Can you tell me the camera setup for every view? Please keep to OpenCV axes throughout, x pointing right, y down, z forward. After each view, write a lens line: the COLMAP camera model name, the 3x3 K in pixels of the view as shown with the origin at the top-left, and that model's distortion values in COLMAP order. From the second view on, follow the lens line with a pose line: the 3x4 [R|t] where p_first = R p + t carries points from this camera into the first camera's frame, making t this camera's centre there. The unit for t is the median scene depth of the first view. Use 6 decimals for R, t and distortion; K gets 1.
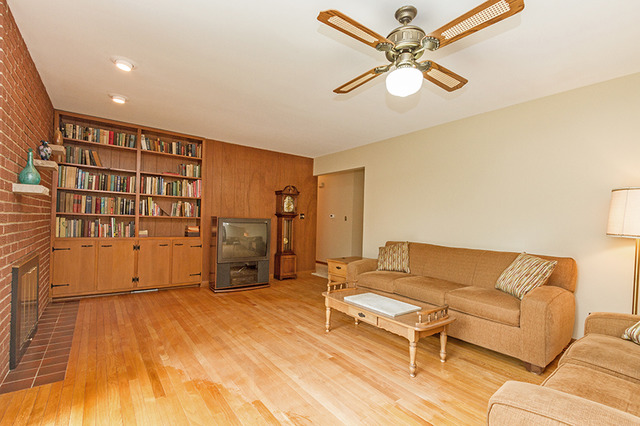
lens RADIAL K [[293.2, 0, 319.9], [0, 293.2, 219.2], [0, 0, 1]] dist [0.001612, -0.000364]
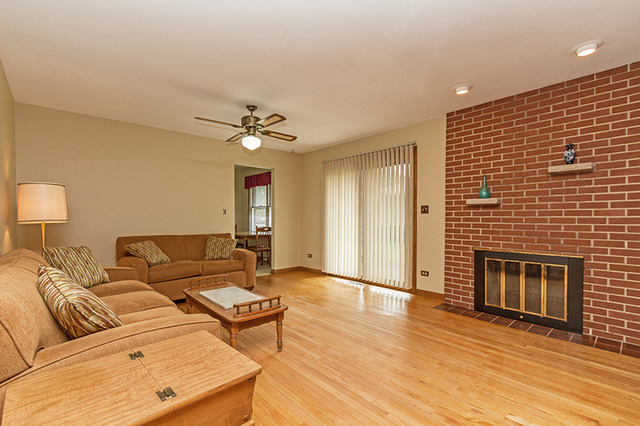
lens RADIAL K [[293.2, 0, 319.9], [0, 293.2, 219.2], [0, 0, 1]] dist [0.001612, -0.000364]
pose [[-0.996446, -0.027460, -0.079637, -0.005436], [-0.027458, 0.999622, -0.001124, 0.009456], [0.079638, 0.001067, -0.996823, 1.319446]]
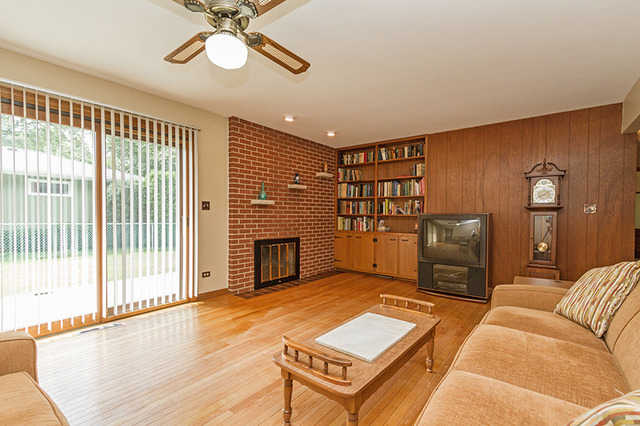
lens RADIAL K [[293.2, 0, 319.9], [0, 293.2, 219.2], [0, 0, 1]] dist [0.001612, -0.000364]
pose [[0.254983, -0.011205, -0.966881, 0.544242], [0.006337, 0.999931, -0.009917, 0.019399], [0.966925, -0.003599, 0.255036, 0.467216]]
